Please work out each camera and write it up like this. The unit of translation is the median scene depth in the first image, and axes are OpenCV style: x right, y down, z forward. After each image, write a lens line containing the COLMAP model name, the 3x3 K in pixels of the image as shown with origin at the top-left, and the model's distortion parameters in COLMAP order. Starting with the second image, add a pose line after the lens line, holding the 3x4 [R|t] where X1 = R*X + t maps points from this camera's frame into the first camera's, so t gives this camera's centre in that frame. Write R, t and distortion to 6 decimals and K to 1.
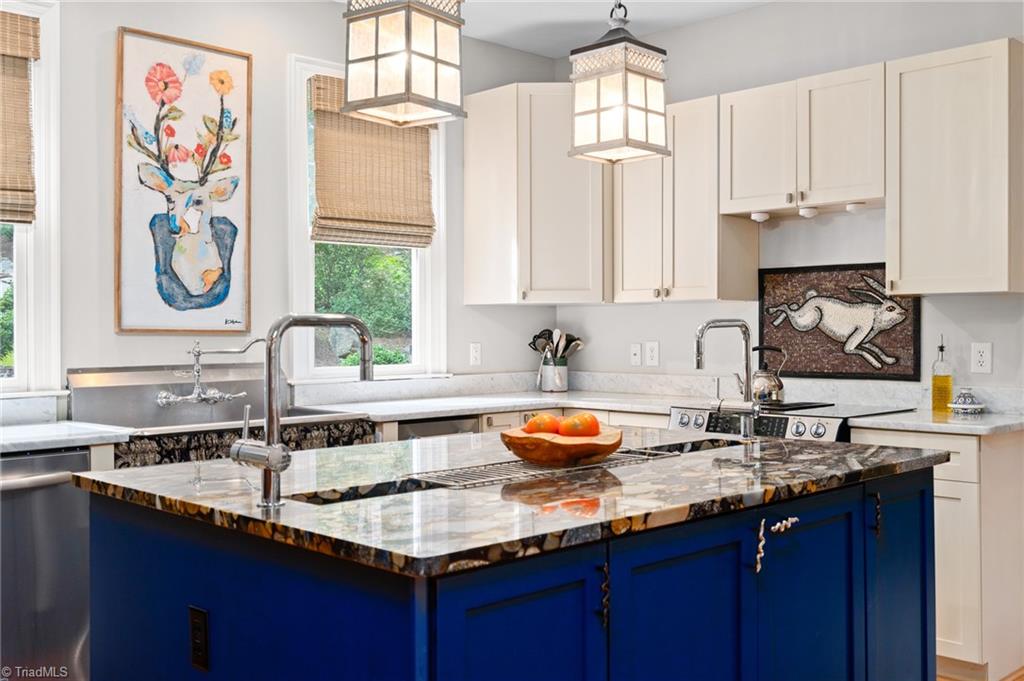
lens RADIAL K [[987.6, 0, 510.7], [0, 987.6, 338.7], [0, 0, 1]] dist [-0.002265, 0.000000]
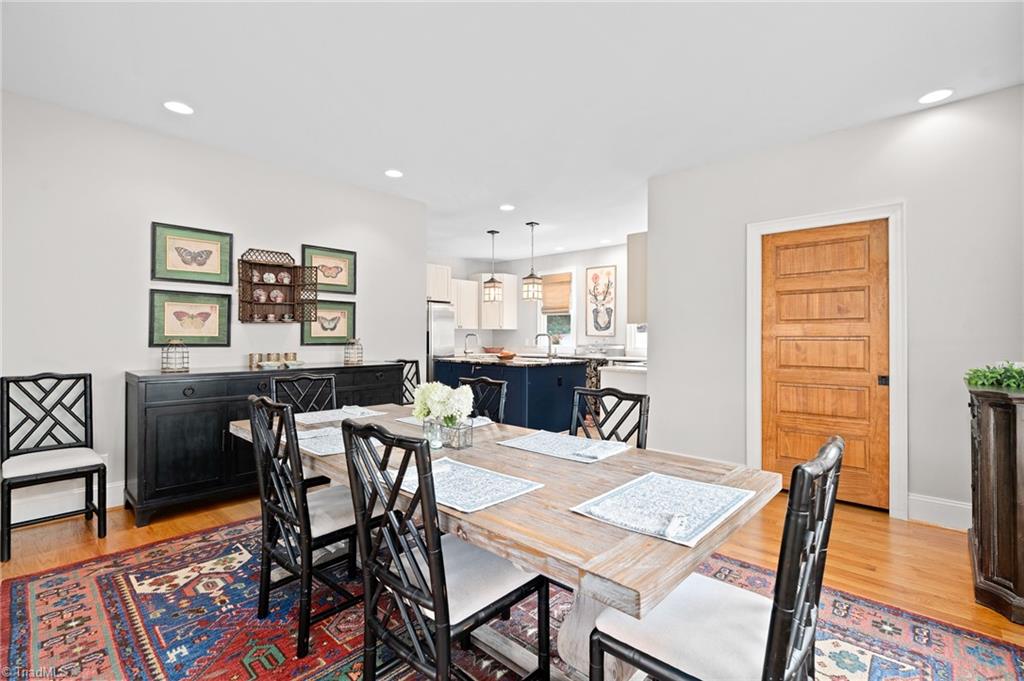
lens RADIAL K [[470.3, 0, 510.8], [0, 470.3, 335.5], [0, 0, 1]] dist [0.000695, 0.000104]
pose [[0.064219, 0.005678, -0.997920, 1.631678], [-0.003575, 0.999979, 0.005459, -0.019209], [0.997929, 0.003217, 0.064238, 0.492294]]
